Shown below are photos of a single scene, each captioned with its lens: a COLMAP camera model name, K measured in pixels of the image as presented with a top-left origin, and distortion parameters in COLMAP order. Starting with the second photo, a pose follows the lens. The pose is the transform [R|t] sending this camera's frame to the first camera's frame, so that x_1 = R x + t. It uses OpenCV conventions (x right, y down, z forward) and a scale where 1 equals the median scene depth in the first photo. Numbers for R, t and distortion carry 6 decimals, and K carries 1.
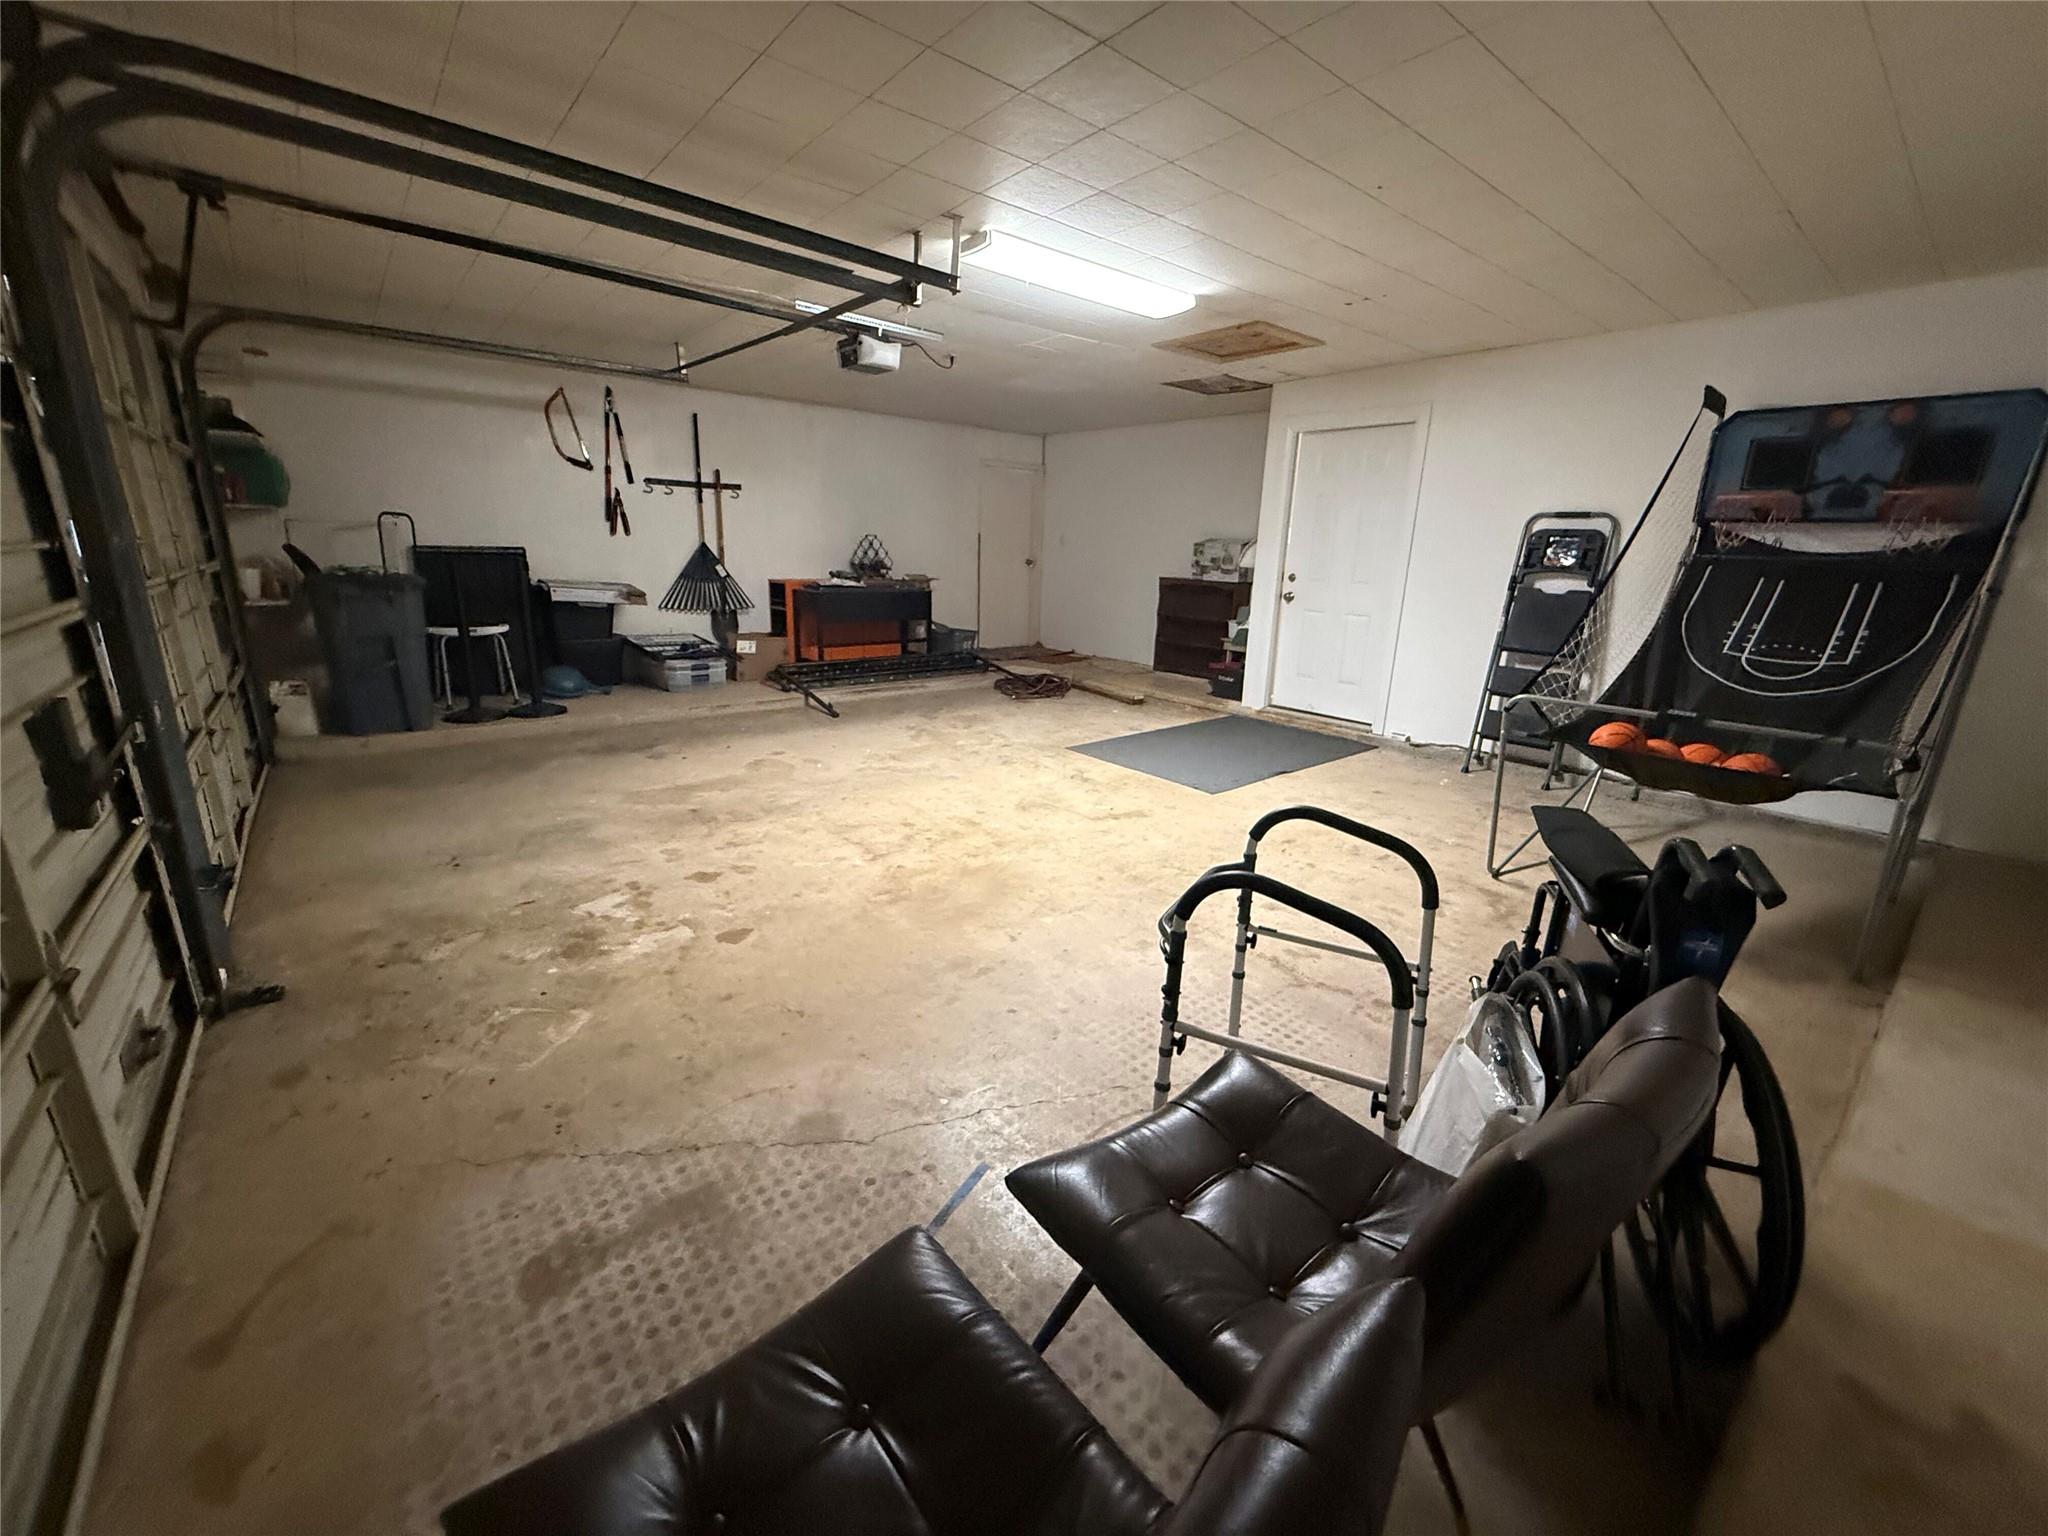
lens RADIAL K [[820.6, 0, 1028.5], [0, 820.6, 773.6], [0, 0, 1]] dist [0.000531, 0.000230]
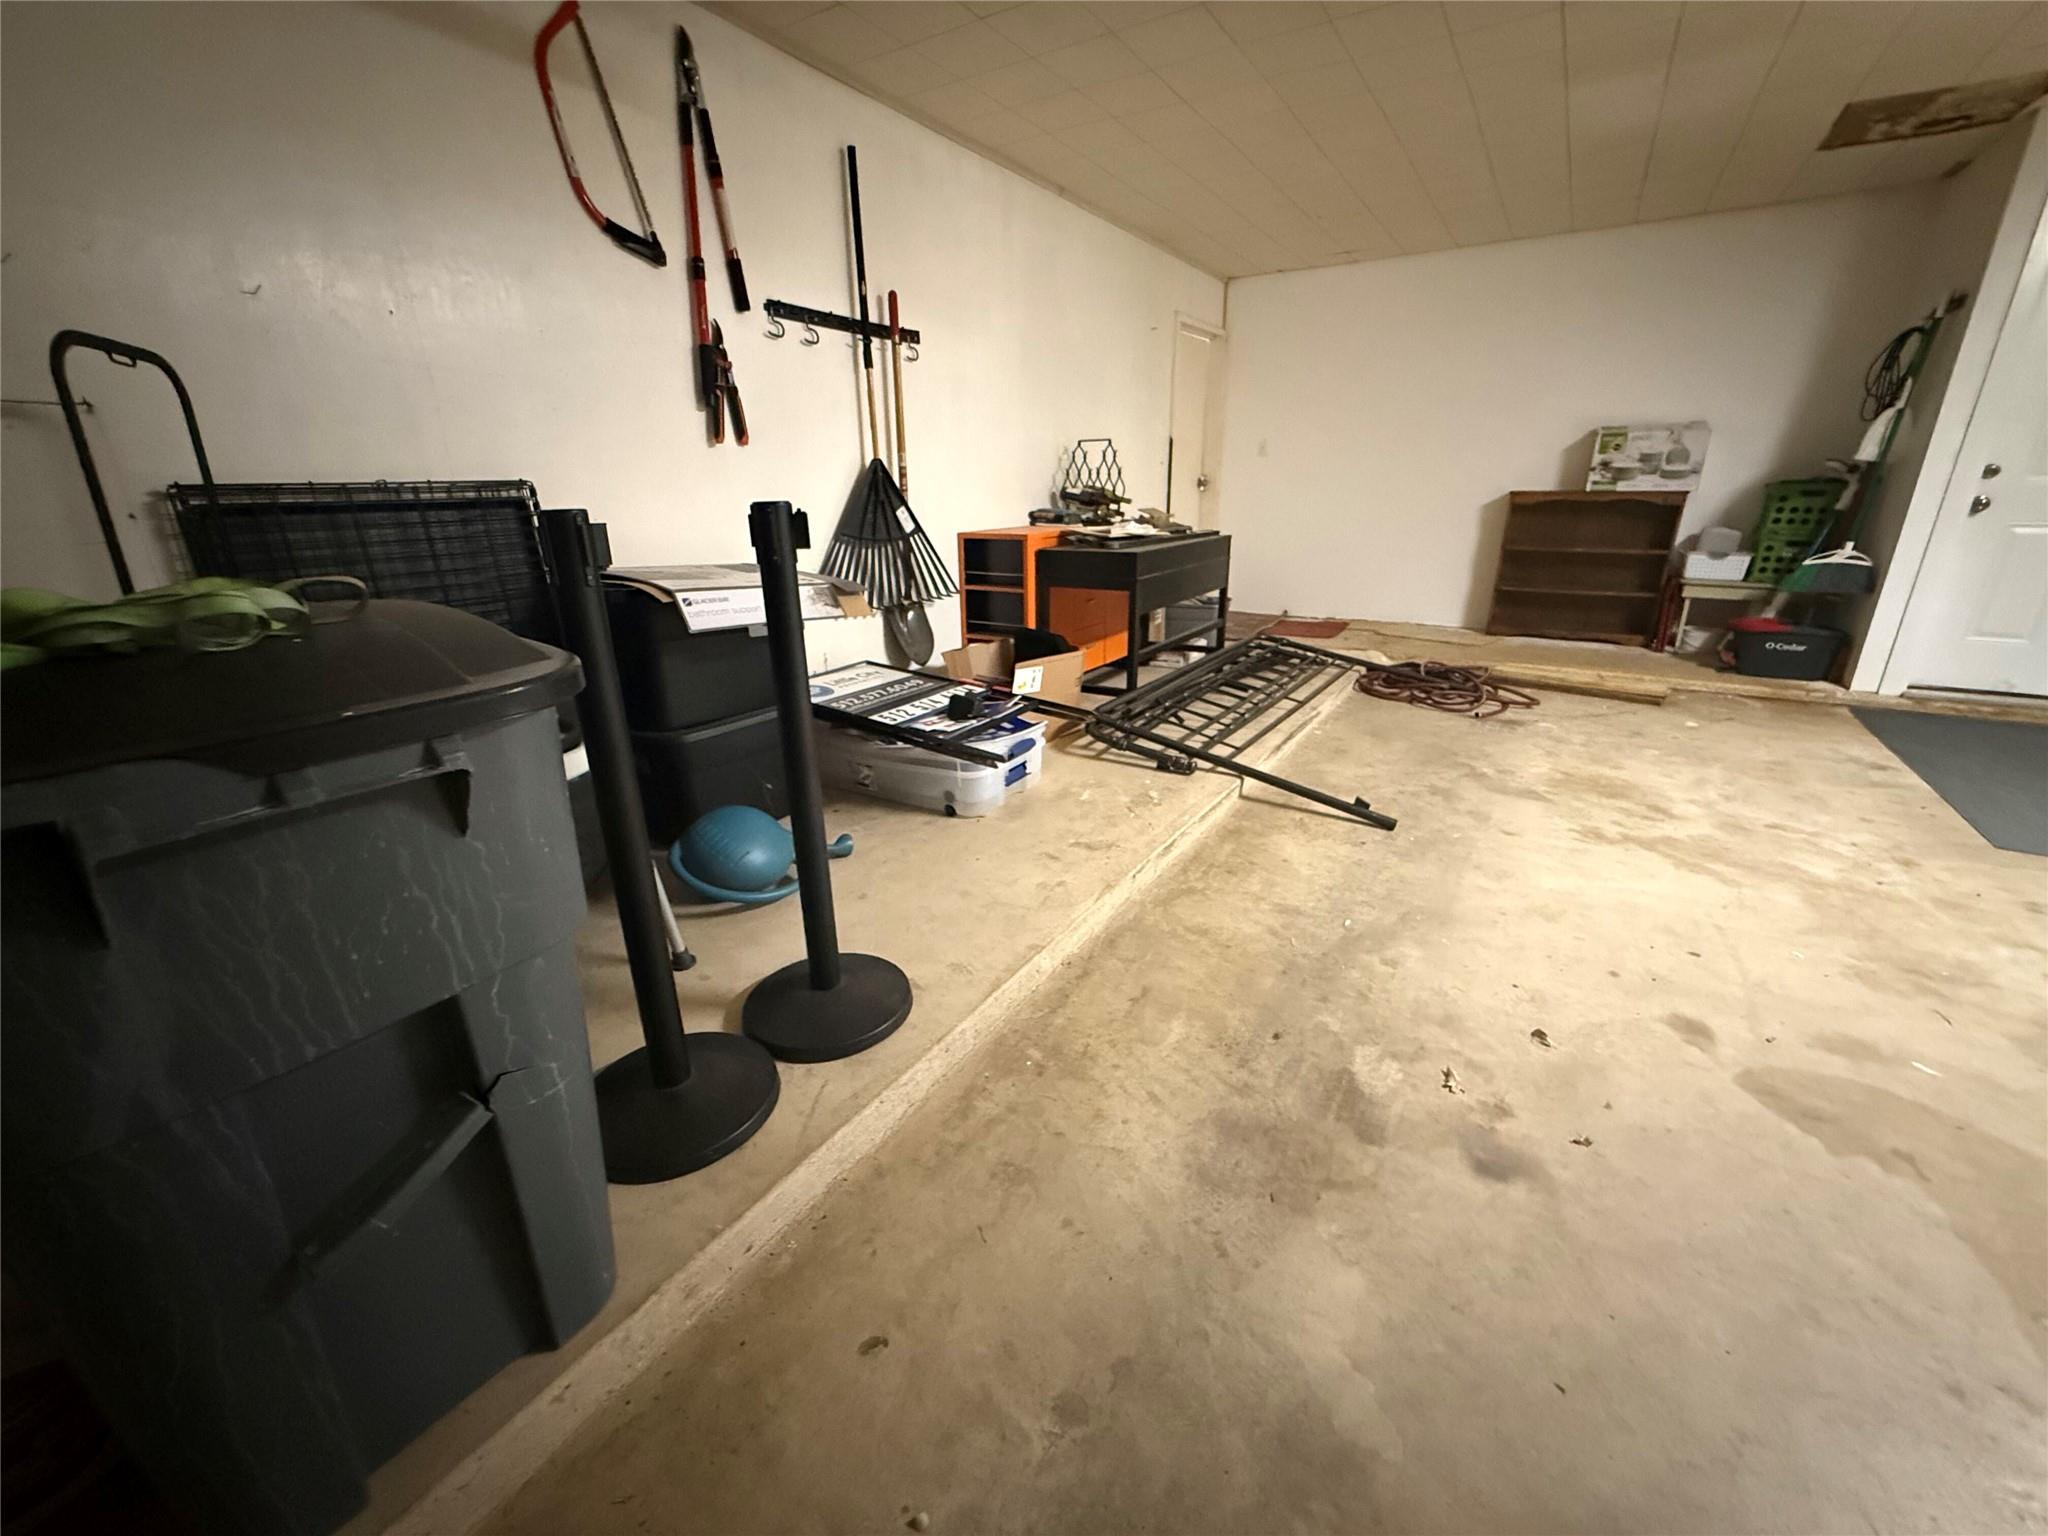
lens RADIAL K [[820.6, 0, 1022.9], [0, 820.6, 764.1], [0, 0, 1]] dist [0.000531, 0.000230]
pose [[0.950908, -0.142065, 0.274940, -0.470903], [0.123820, 0.988852, 0.082707, -0.143992], [-0.283624, -0.044604, 0.957898, 0.539930]]
